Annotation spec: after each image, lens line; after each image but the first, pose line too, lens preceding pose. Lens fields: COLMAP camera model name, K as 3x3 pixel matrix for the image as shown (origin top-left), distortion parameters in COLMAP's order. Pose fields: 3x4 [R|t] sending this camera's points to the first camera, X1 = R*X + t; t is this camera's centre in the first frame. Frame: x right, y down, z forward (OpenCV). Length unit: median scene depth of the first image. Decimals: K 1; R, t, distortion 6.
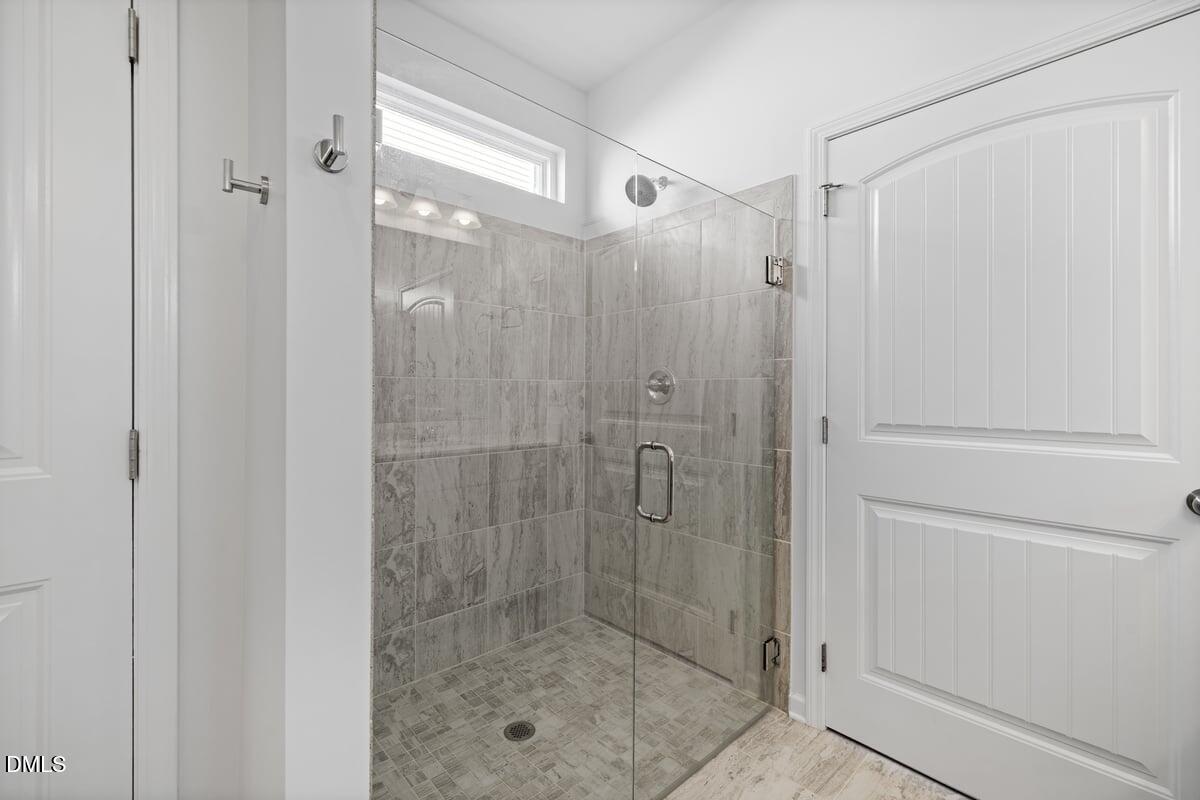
lens RADIAL K [[510.2, 0, 599.7], [0, 510.2, 394.3], [0, 0, 1]] dist [0.001354, -0.000147]
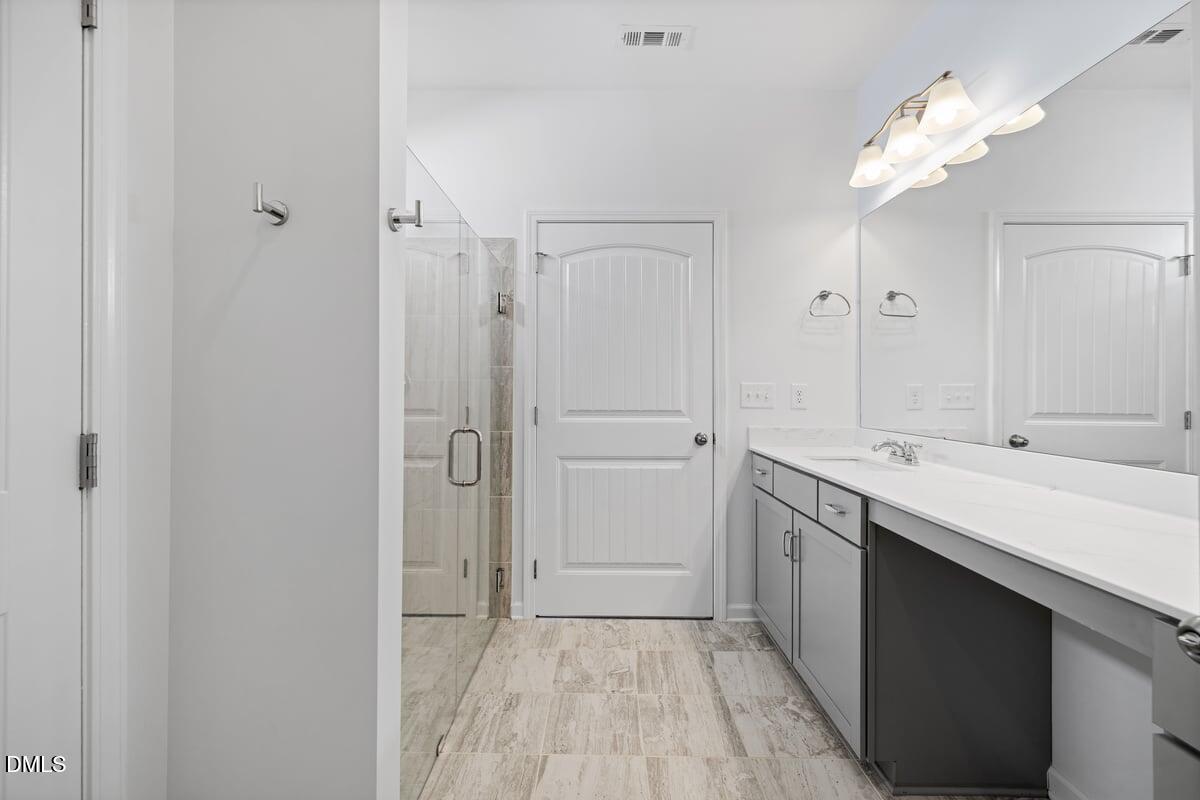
lens RADIAL K [[517.1, 0, 599.4], [0, 517.1, 386.4], [0, 0, 1]] dist [0.000394, 0.000031]
pose [[0.684332, 0.003263, 0.729163, -0.506833], [0.002618, 0.999973, -0.006932, -0.004538], [-0.729166, 0.006653, 0.684305, -0.160273]]
